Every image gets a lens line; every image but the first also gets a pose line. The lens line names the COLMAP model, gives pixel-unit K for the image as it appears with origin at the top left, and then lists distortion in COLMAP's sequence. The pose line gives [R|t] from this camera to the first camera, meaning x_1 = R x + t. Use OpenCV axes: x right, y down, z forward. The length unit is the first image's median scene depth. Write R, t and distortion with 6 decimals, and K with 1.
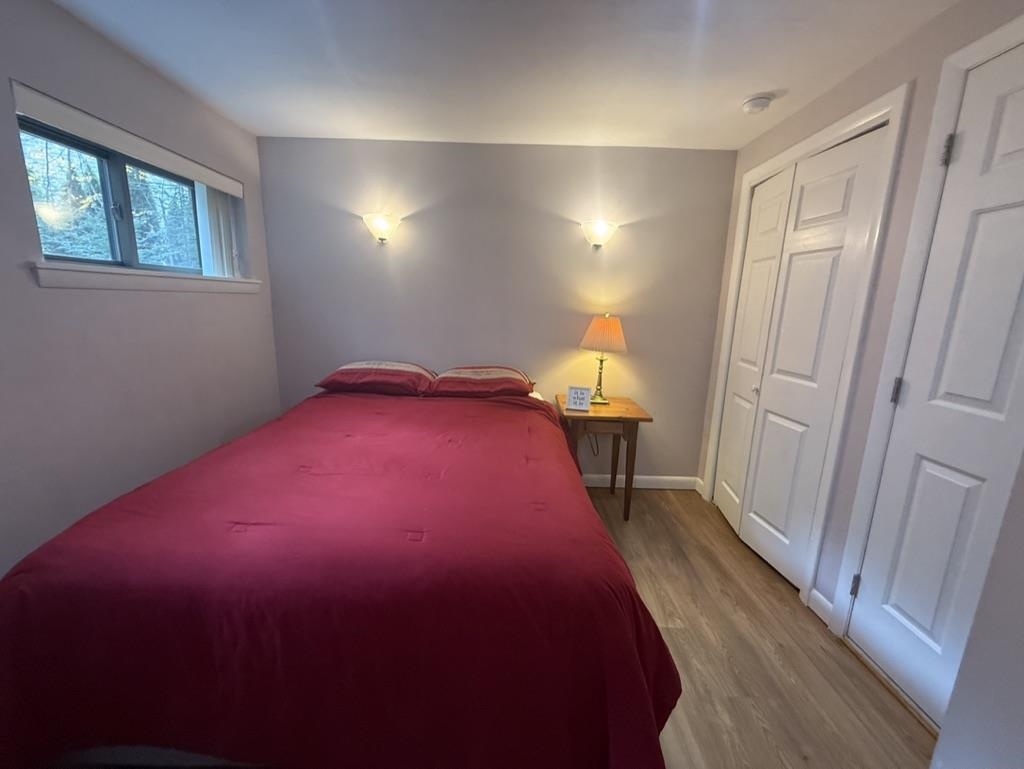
lens RADIAL K [[406.0, 0, 509.9], [0, 406.0, 384.8], [0, 0, 1]] dist [-0.001520, -0.000491]
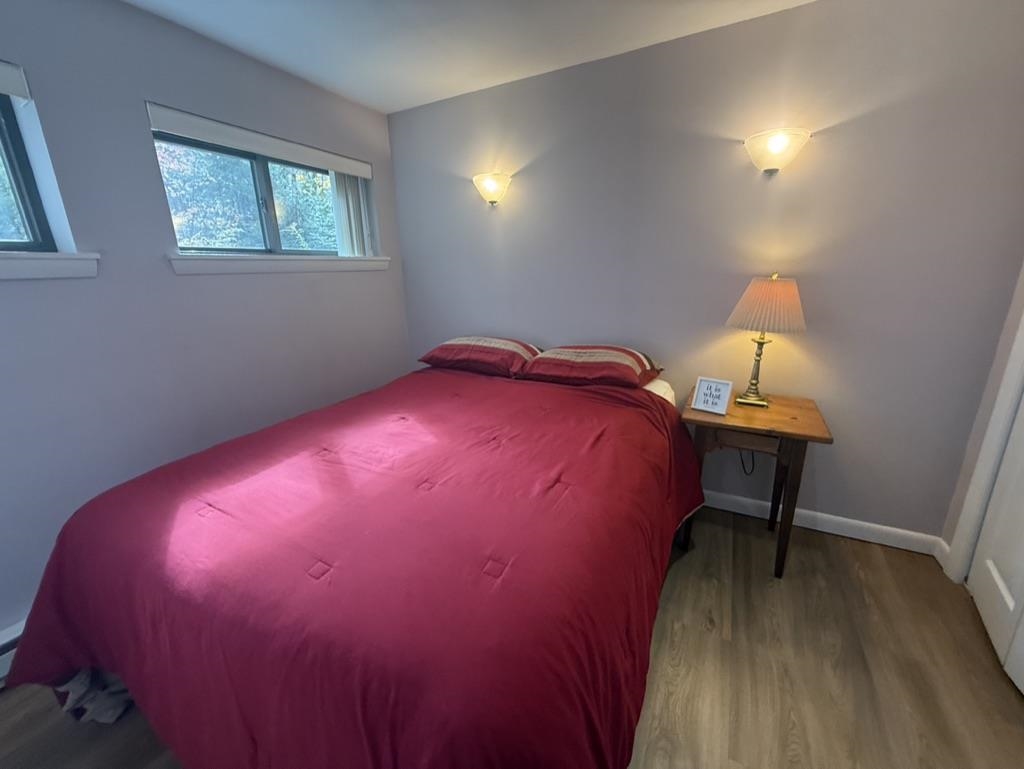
lens RADIAL K [[406.0, 0, 509.9], [0, 406.0, 384.8], [0, 0, 1]] dist [-0.001520, -0.000491]
pose [[0.883704, 0.077421, -0.461598, 0.185536], [-0.043138, 0.995499, 0.084385, -0.031427], [0.466054, -0.054659, 0.883066, 0.204903]]
